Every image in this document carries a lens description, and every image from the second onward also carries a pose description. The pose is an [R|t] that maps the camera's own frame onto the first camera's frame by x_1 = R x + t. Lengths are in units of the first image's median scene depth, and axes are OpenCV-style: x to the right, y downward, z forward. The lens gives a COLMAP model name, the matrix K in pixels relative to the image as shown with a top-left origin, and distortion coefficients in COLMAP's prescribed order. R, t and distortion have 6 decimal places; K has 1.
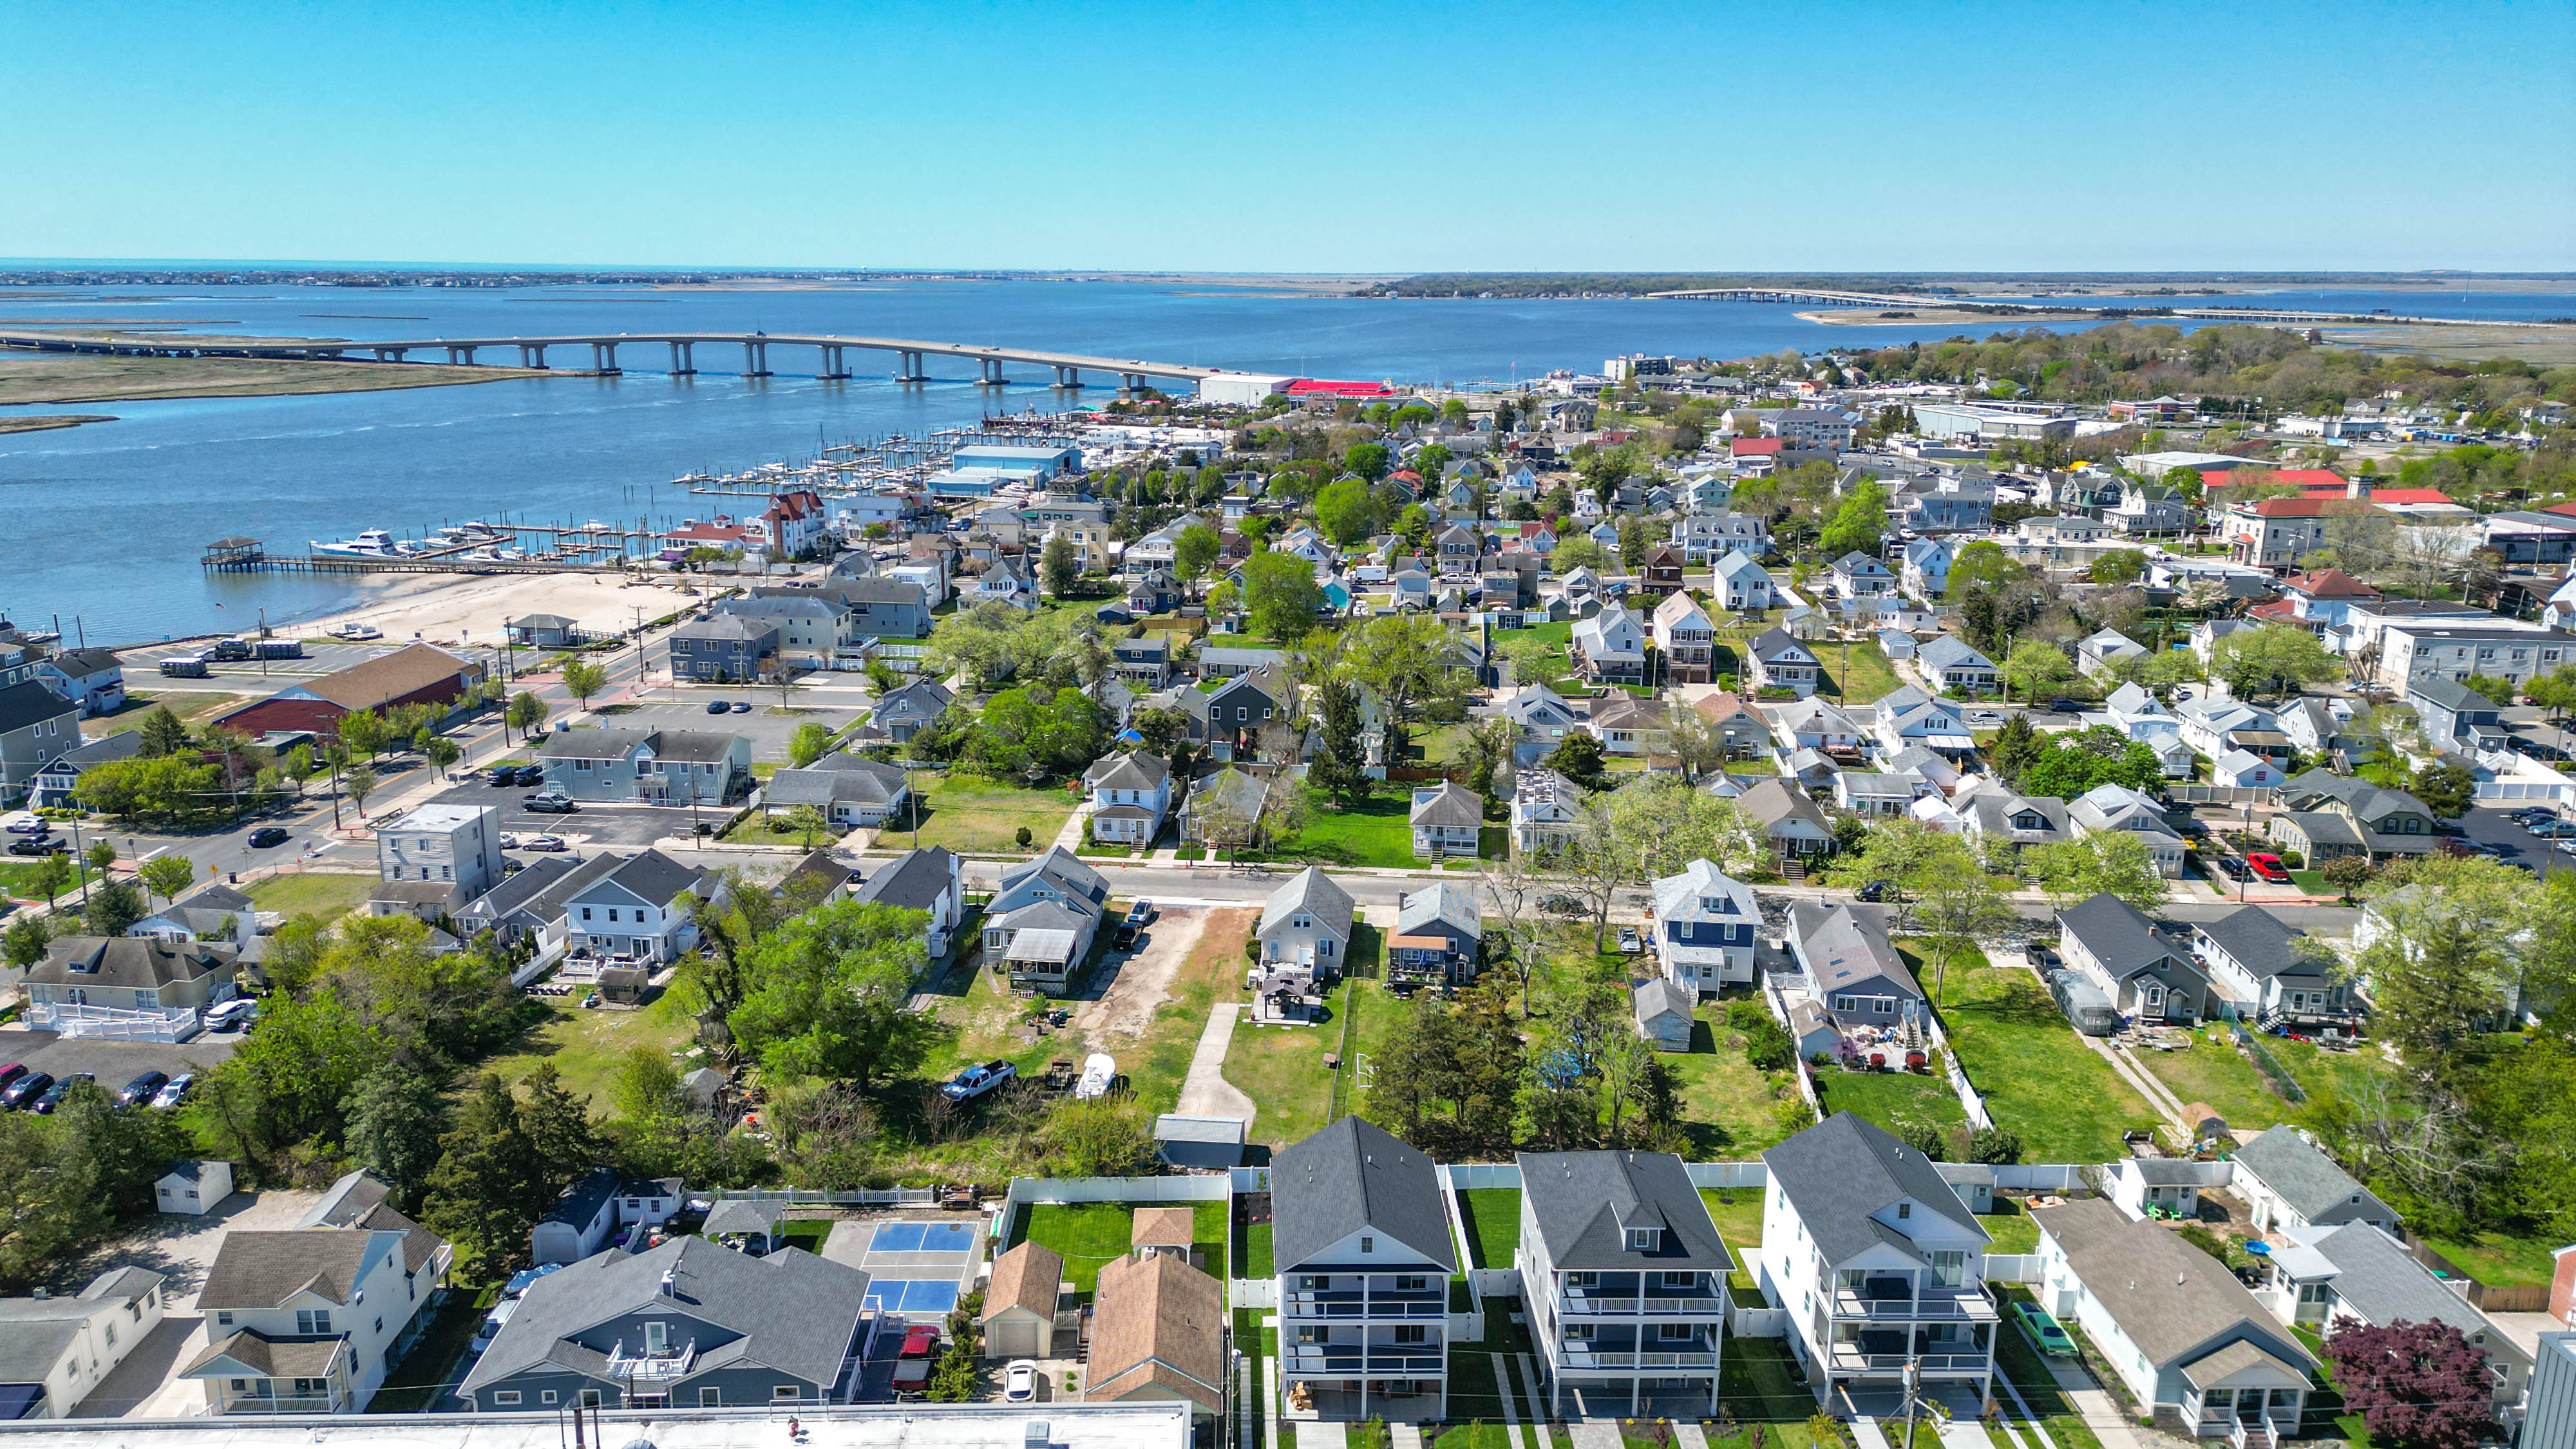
lens RADIAL K [[1778.5, 0, 1288.0], [0, 1778.5, 724.5], [0, 0, 1]] dist [0.083786, -0.076845]
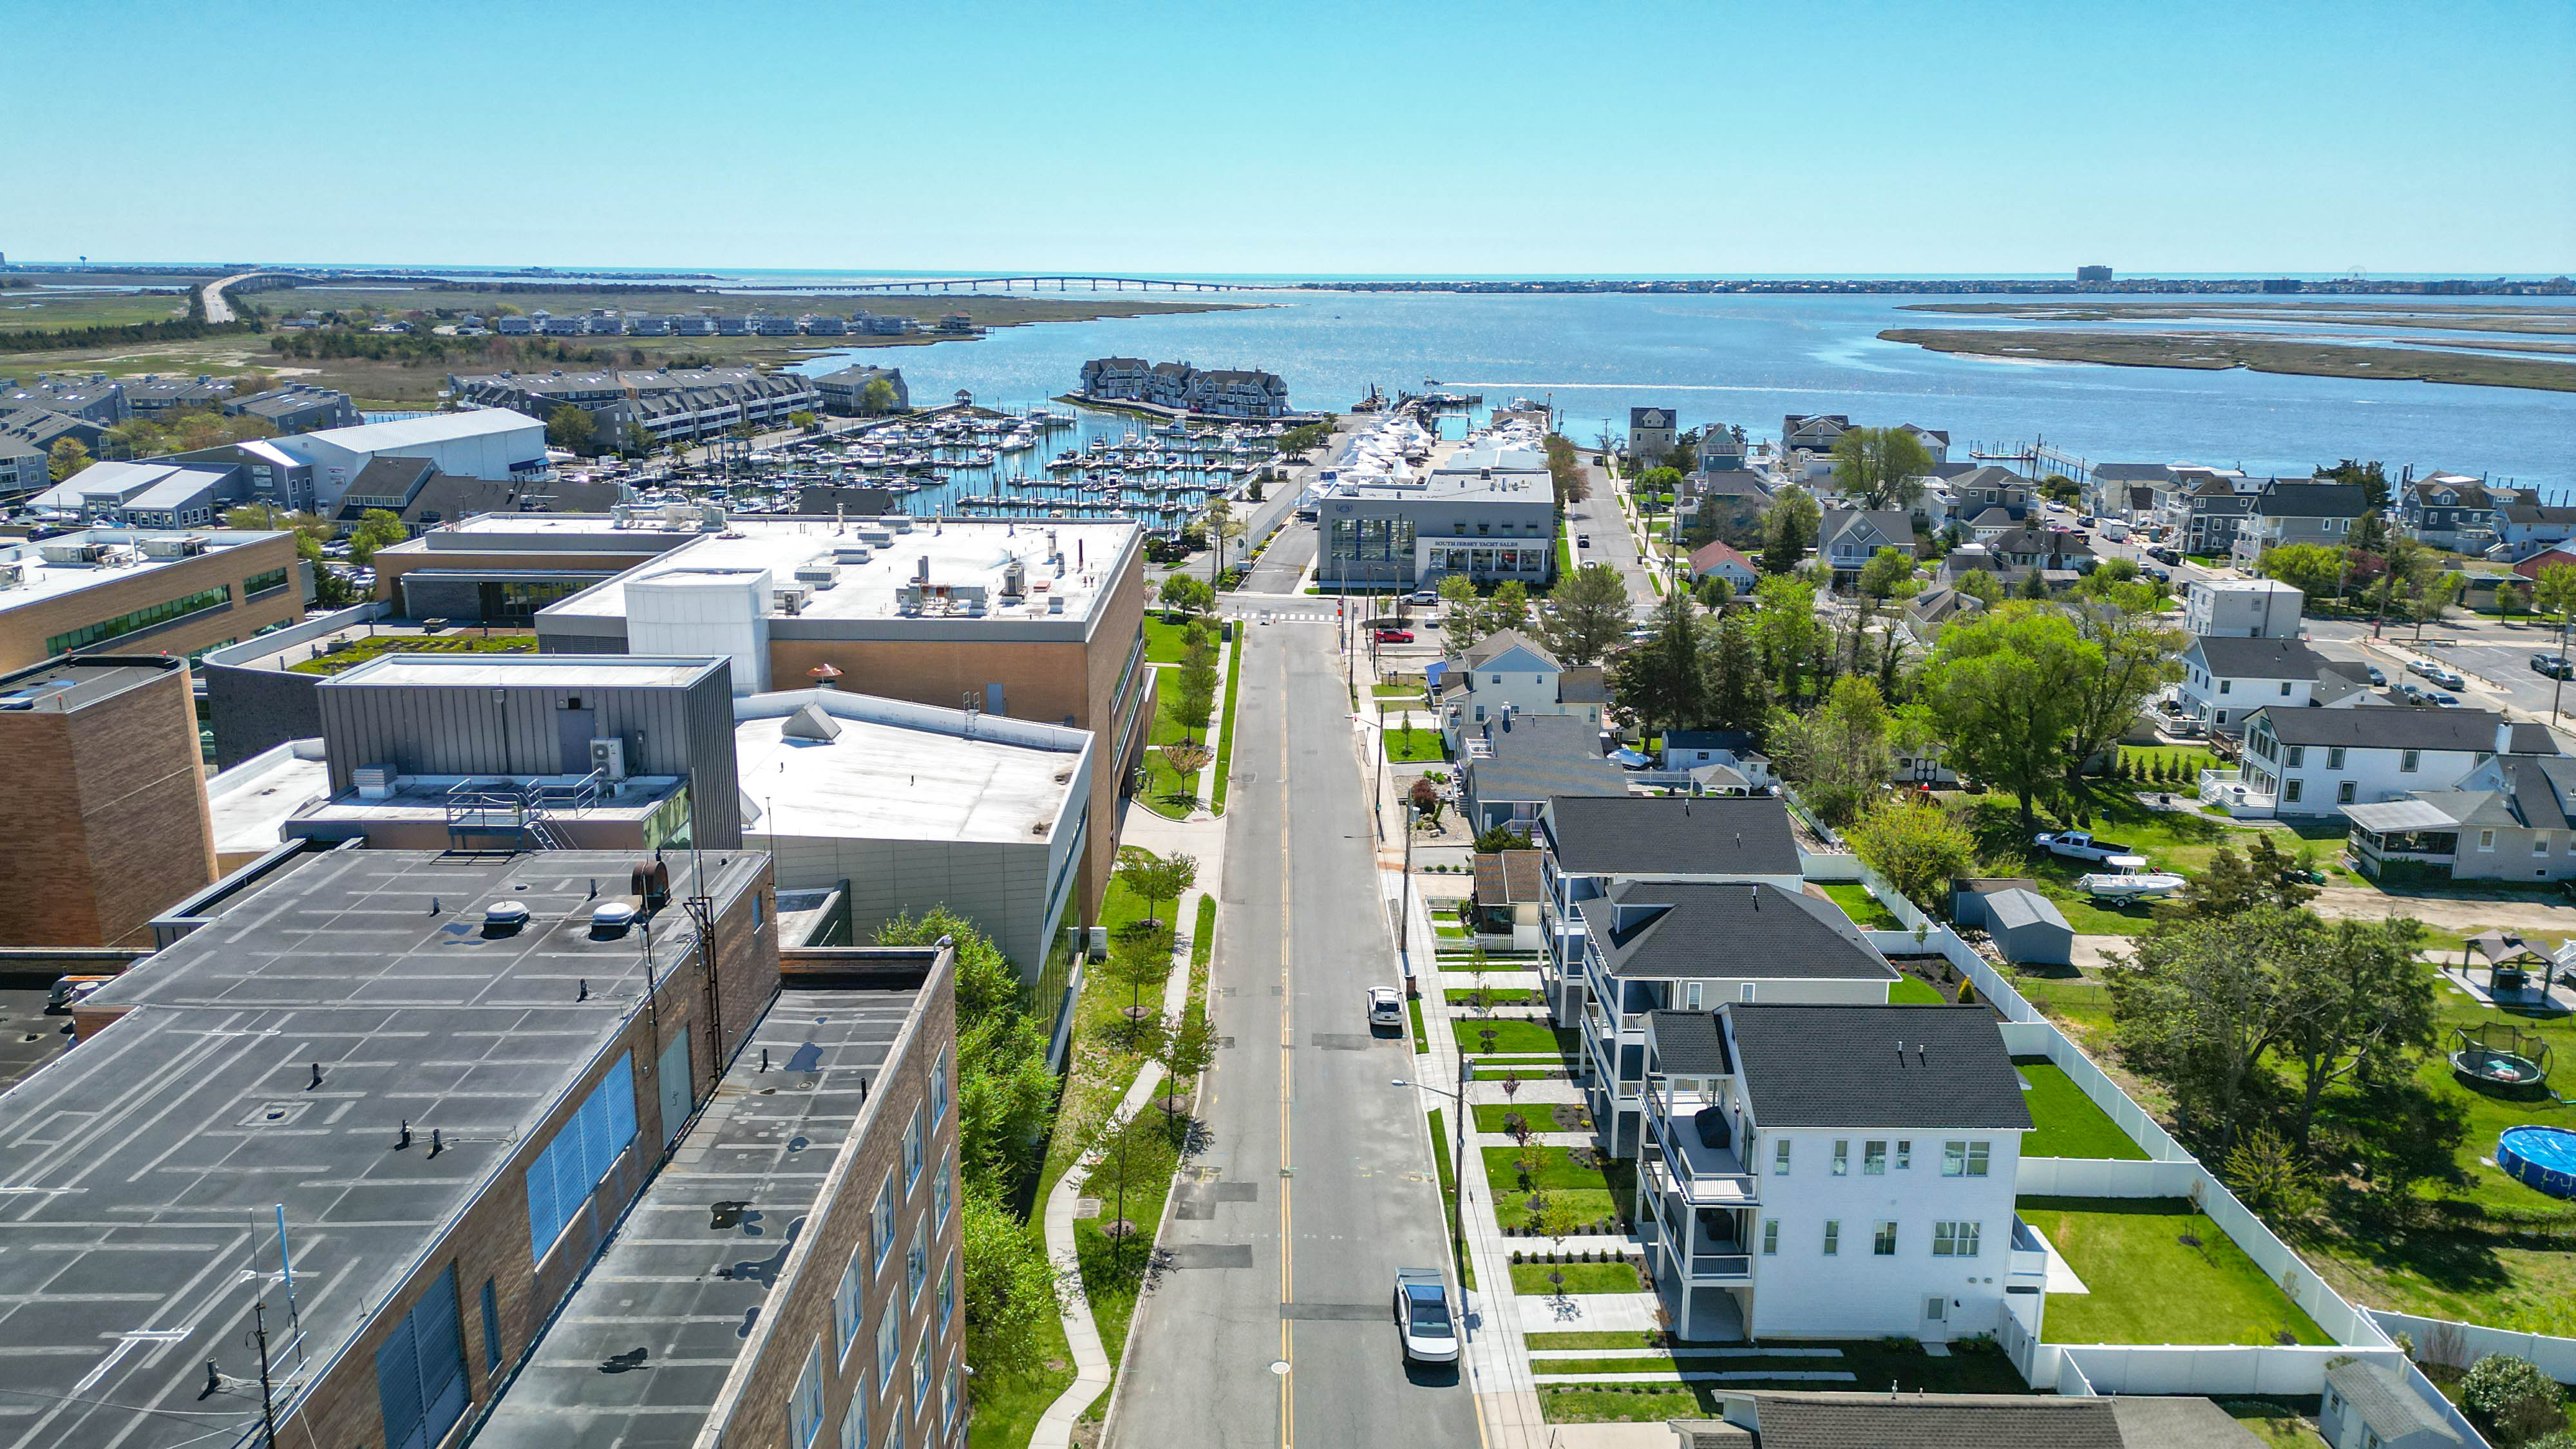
lens RADIAL K [[1794.8, 0, 1273.1], [0, 1794.8, 725.5], [0, 0, 1]] dist [0.092066, -0.099186]
pose [[-0.029794, 0.239003, -0.970562, 0.135918], [-0.253813, 0.937358, 0.238618, 0.004217], [0.966794, 0.253451, 0.032735, 0.102382]]
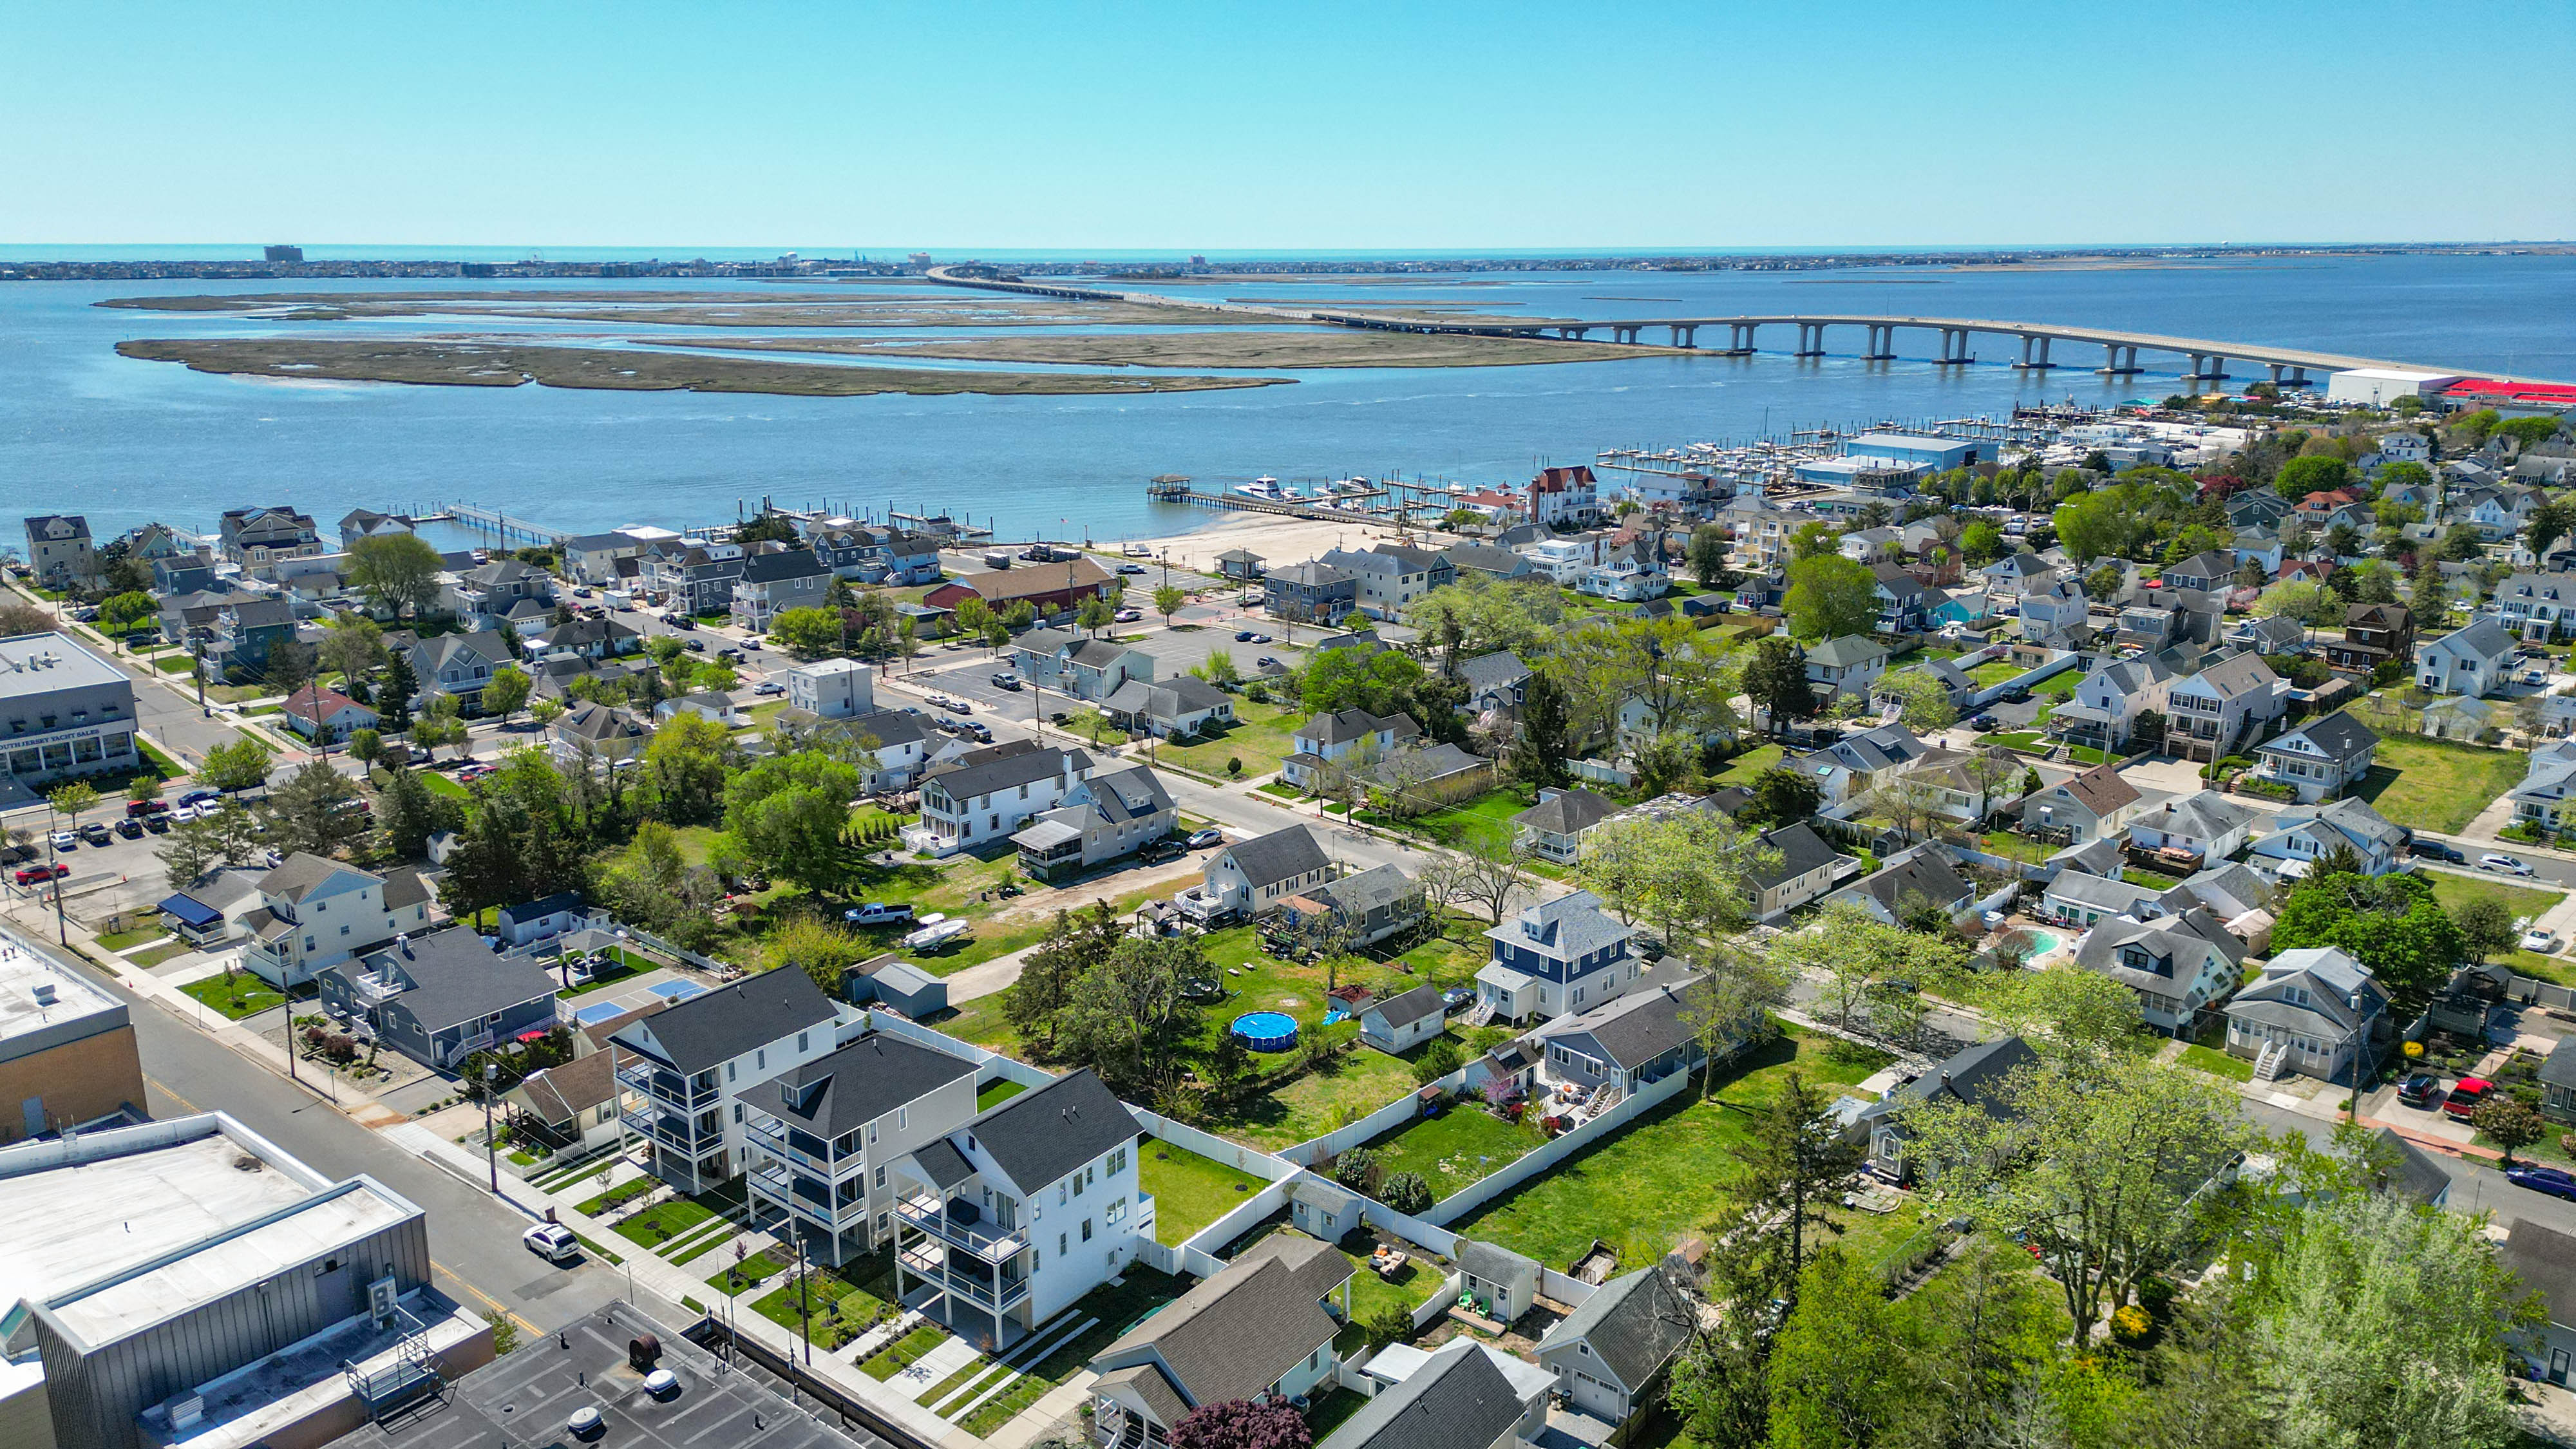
lens RADIAL K [[1794.8, 0, 1273.1], [0, 1794.8, 725.5], [0, 0, 1]] dist [0.092066, -0.099186]
pose [[0.766050, 0.158865, -0.622839, 0.149164], [-0.153548, 0.986151, 0.062680, -0.009704], [0.624171, 0.047620, 0.779835, 0.033665]]
